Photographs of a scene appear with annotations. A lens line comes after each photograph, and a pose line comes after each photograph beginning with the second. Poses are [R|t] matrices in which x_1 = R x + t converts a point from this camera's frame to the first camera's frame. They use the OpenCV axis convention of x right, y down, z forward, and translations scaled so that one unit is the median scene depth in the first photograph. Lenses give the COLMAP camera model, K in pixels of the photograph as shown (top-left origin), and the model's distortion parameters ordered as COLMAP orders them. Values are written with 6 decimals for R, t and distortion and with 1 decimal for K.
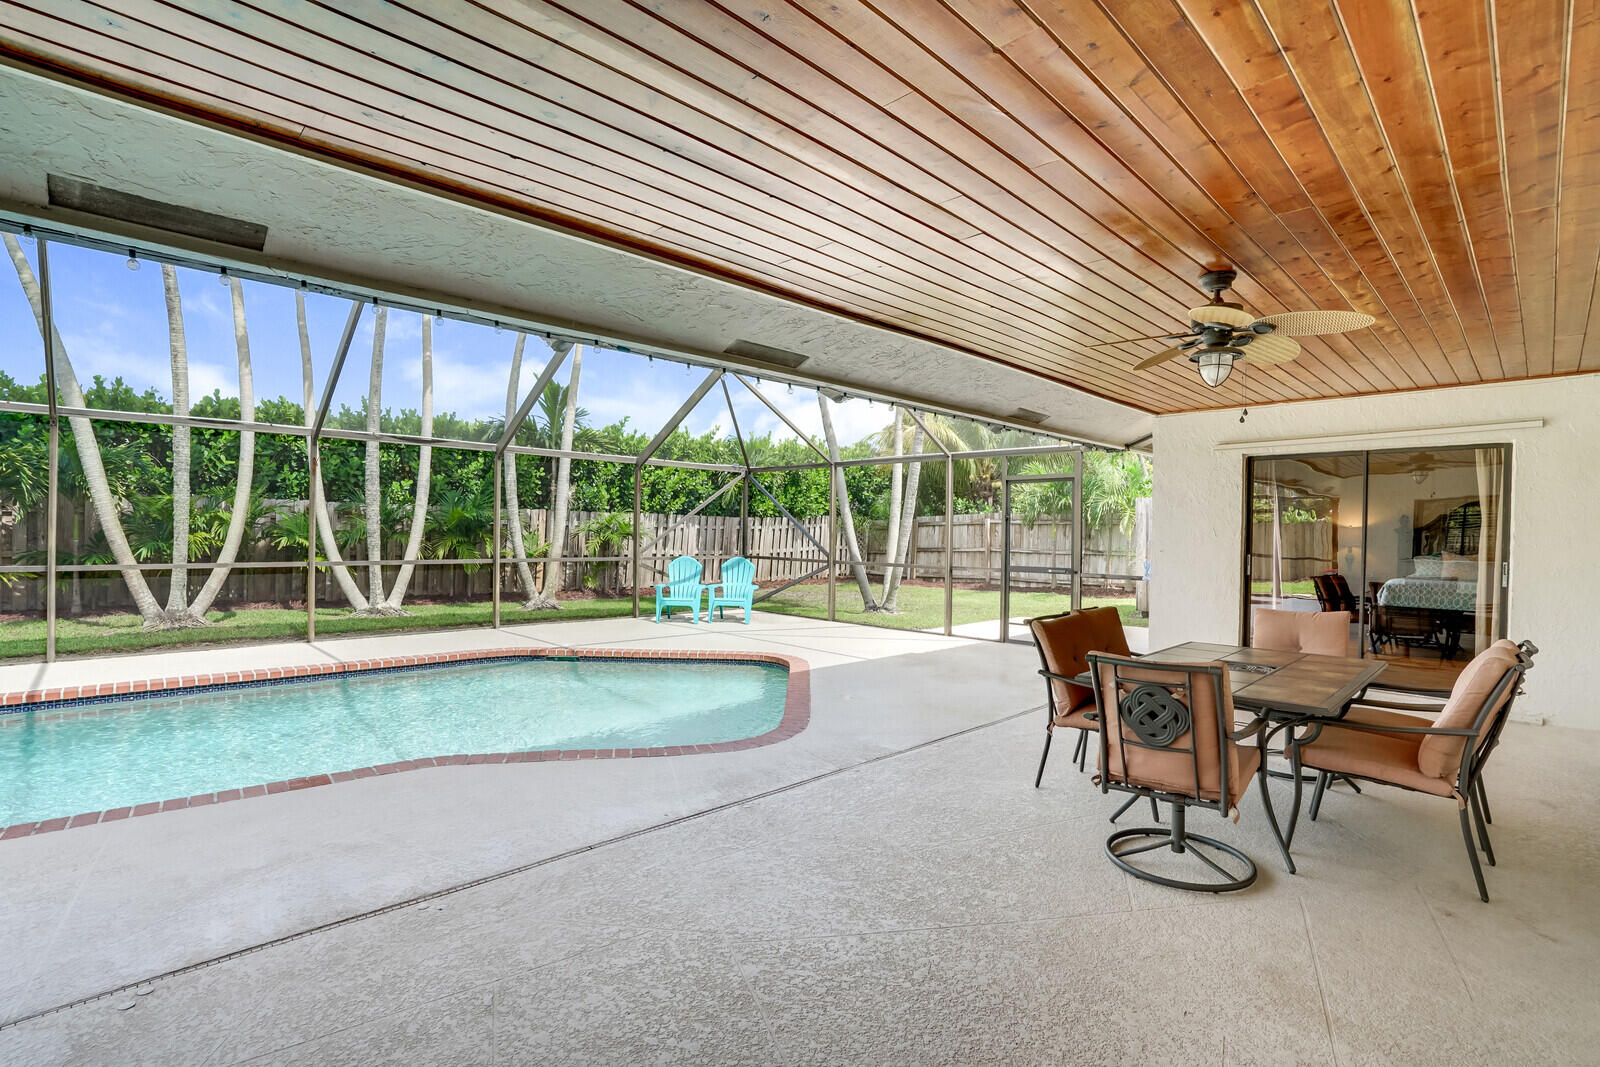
lens RADIAL K [[731.5, 0, 805.1], [0, 731.5, 536.7], [0, 0, 1]] dist [-0.001097, 0.000159]
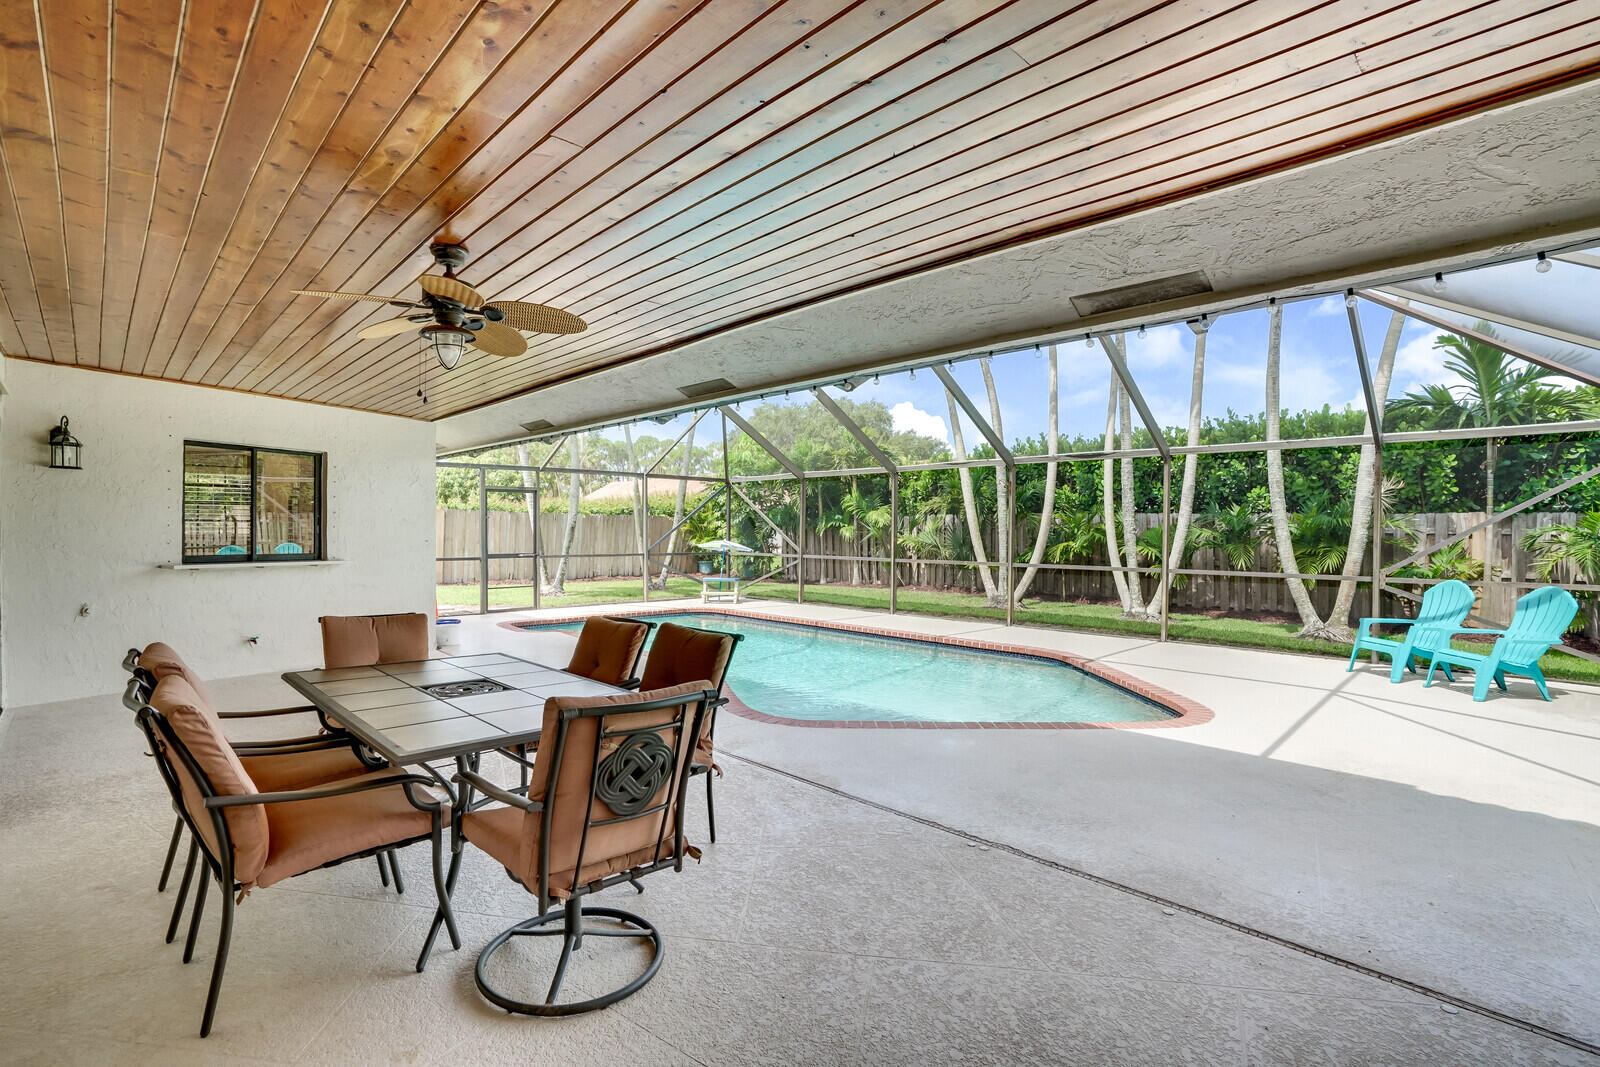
lens RADIAL K [[750.6, 0, 797.2], [0, 750.6, 533.3], [0, 0, 1]] dist [-0.001037, -0.000006]
pose [[0.011834, -0.012834, -0.999848, 0.628337], [-0.016352, 0.999781, -0.013026, 0.005362], [0.999796, 0.016504, 0.011622, 0.592013]]
